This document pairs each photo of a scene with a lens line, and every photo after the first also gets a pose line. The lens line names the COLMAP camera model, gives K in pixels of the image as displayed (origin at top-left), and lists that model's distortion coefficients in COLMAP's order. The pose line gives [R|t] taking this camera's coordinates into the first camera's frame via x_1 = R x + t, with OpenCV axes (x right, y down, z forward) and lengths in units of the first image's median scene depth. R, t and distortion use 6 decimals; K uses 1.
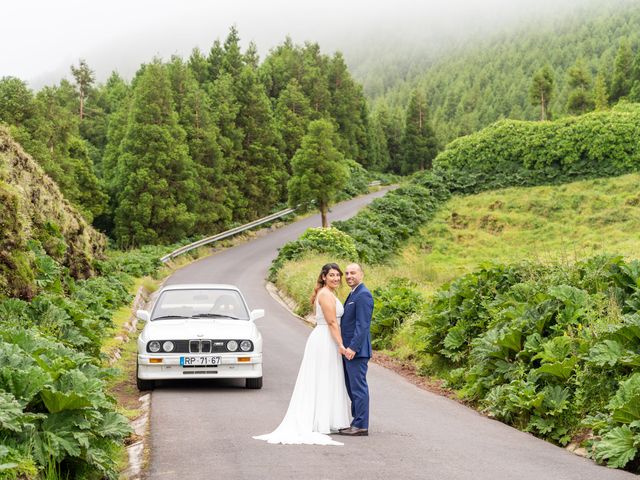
lens RADIAL K [[1183.8, 0, 320.0], [0, 1183.8, 240.0], [0, 0, 1]] dist [0.028697, 0.174369]
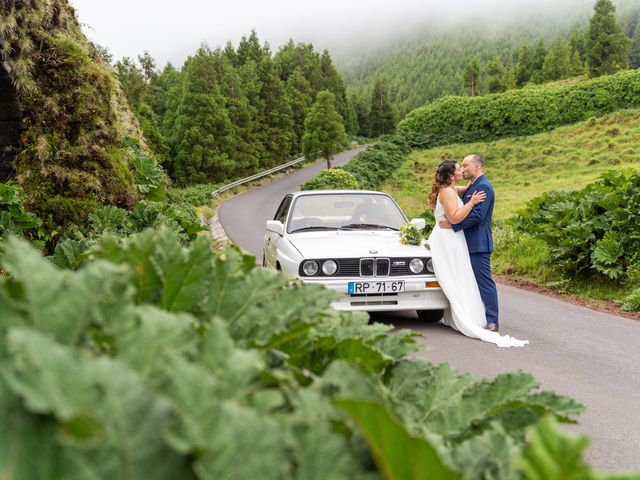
lens RADIAL K [[772.3, 0, 320.0], [0, 772.3, 240.0], [0, 0, 1]] dist [-0.012991, -0.023981]
pose [[0.999604, -0.008666, 0.026765, -0.032362], [0.006852, 0.997721, 0.067122, 0.009258], [-0.027286, -0.066912, 0.997386, 0.118588]]
